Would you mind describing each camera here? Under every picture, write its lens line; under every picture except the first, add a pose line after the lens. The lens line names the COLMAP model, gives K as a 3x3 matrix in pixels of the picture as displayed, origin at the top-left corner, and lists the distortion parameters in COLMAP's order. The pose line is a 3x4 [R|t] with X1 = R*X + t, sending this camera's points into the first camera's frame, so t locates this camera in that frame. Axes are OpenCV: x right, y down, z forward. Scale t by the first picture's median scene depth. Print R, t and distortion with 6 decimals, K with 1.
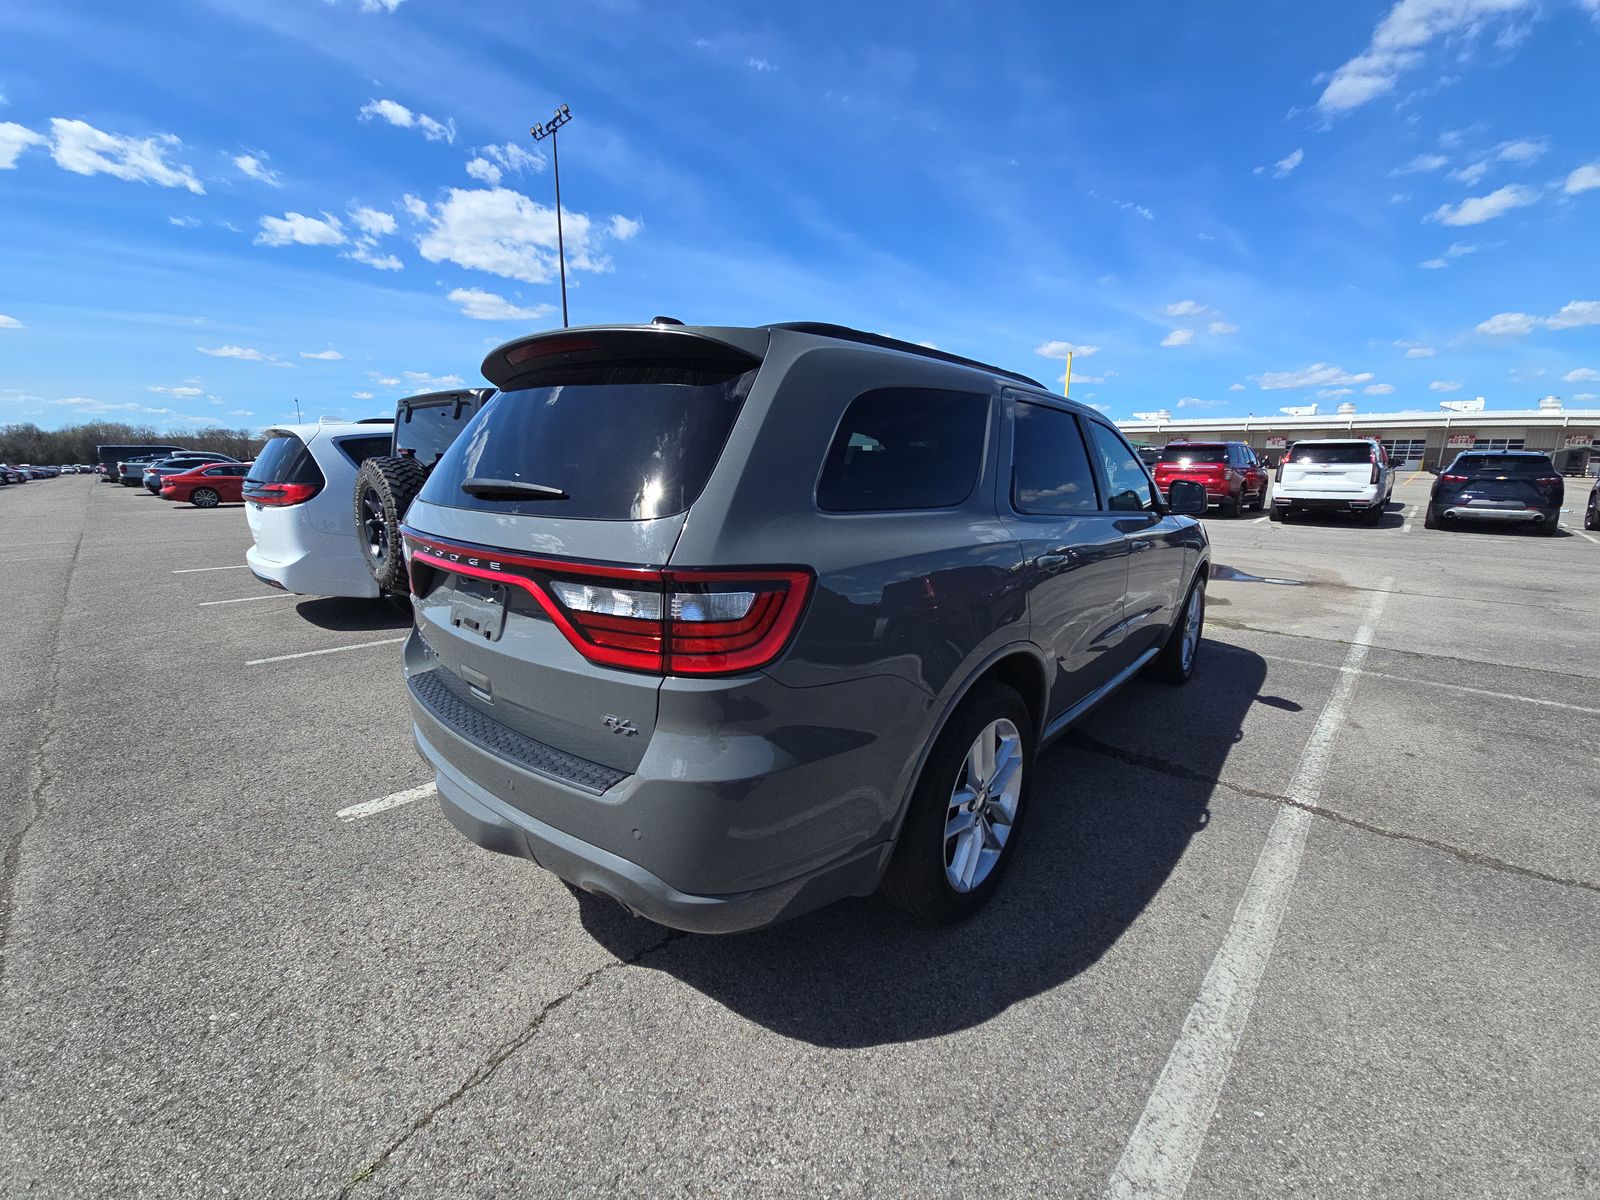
lens RADIAL K [[652.4, 0, 806.9], [0, 652.4, 604.0], [0, 0, 1]] dist [0.004474, -0.004813]
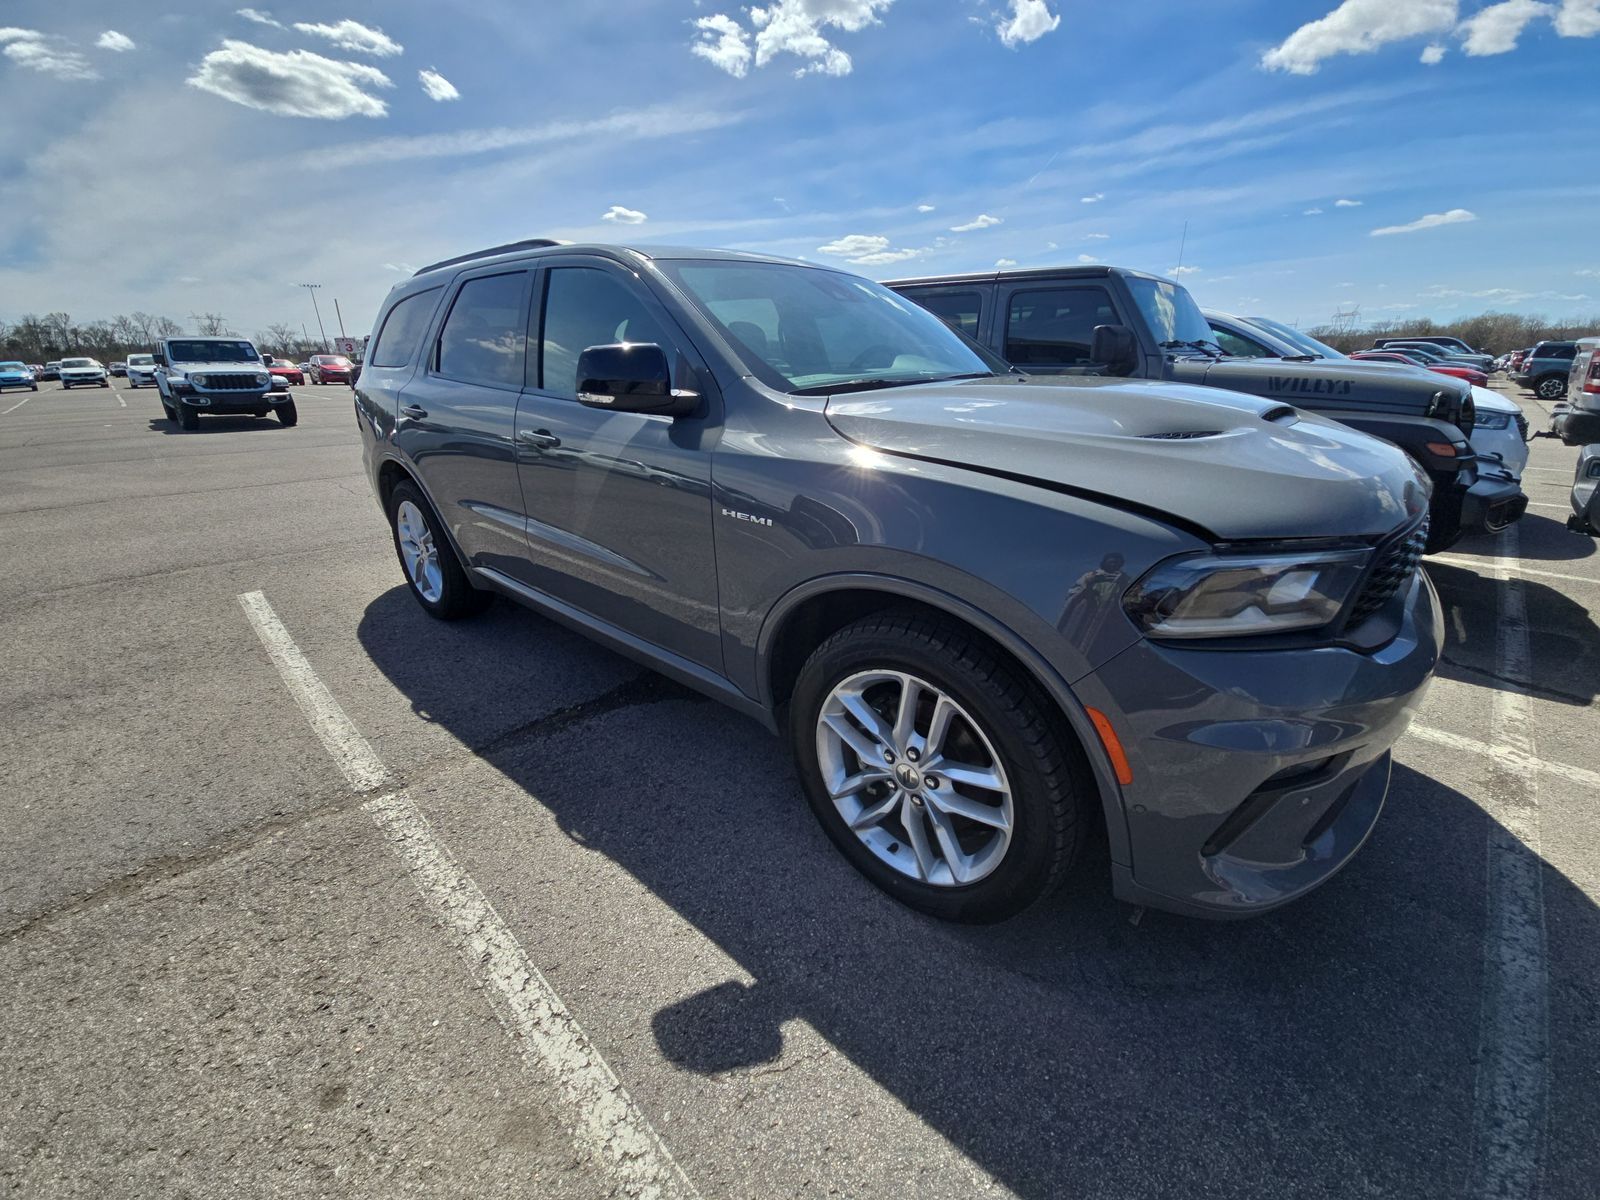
lens RADIAL K [[652.4, 0, 794.0], [0, 652.4, 604.8], [0, 0, 1]] dist [0.004474, -0.004813]
pose [[-0.028393, 0.346235, -0.937718, 1.114268], [-0.200896, 0.916979, 0.344660, -0.202769], [0.979201, 0.198170, 0.043522, 1.129556]]
